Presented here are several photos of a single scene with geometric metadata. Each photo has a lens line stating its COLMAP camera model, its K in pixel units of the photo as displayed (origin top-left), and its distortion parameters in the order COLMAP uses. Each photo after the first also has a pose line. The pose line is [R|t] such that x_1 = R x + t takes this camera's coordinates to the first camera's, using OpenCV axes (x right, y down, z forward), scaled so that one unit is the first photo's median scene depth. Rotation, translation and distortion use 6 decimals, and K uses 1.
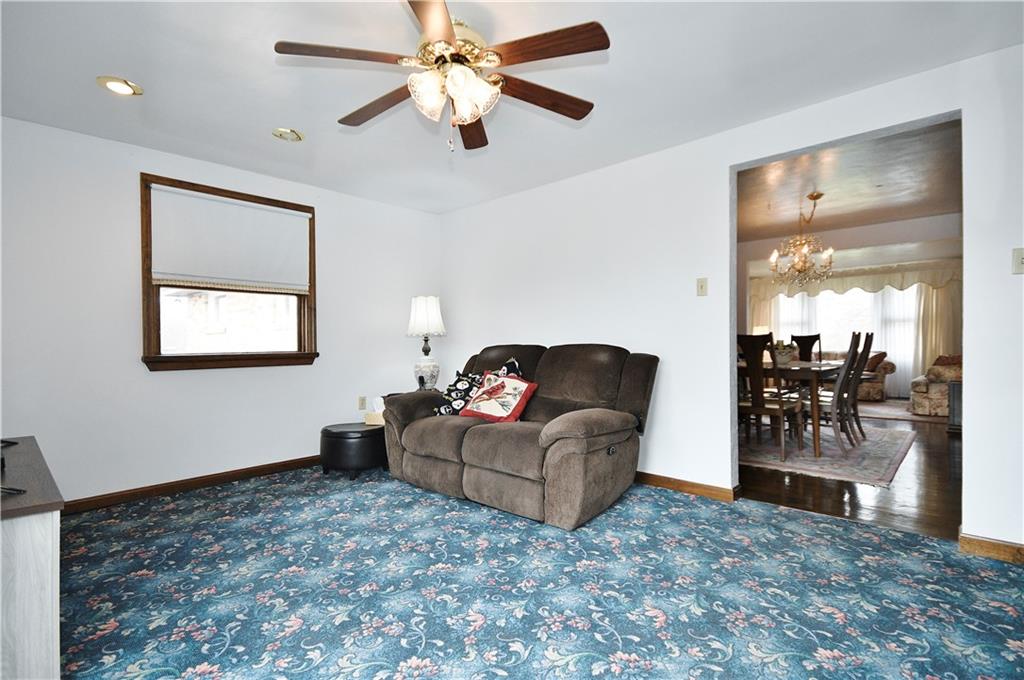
lens RADIAL K [[479.1, 0, 511.8], [0, 479.1, 341.2], [0, 0, 1]] dist [0.000673, -0.000018]
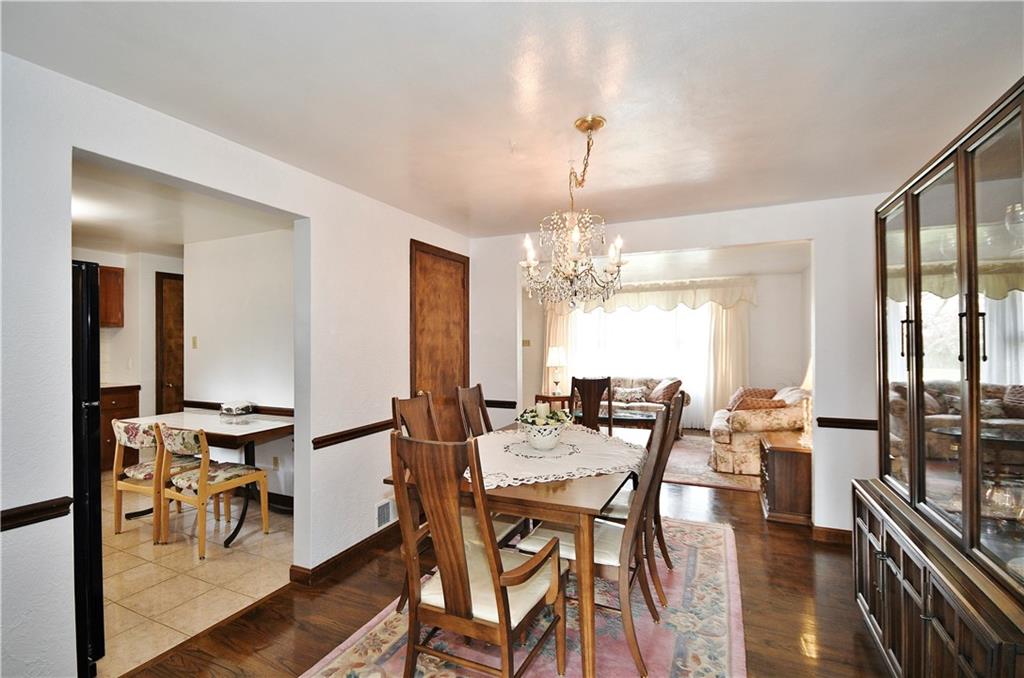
lens RADIAL K [[459.4, 0, 506.4], [0, 459.4, 341.3], [0, 0, 1]] dist [0.002998, -0.000330]
pose [[0.948031, 0.004137, 0.318150, 0.241881], [-0.003442, 0.999990, -0.002746, -0.050021], [-0.318158, 0.001508, 0.948036, 0.349649]]
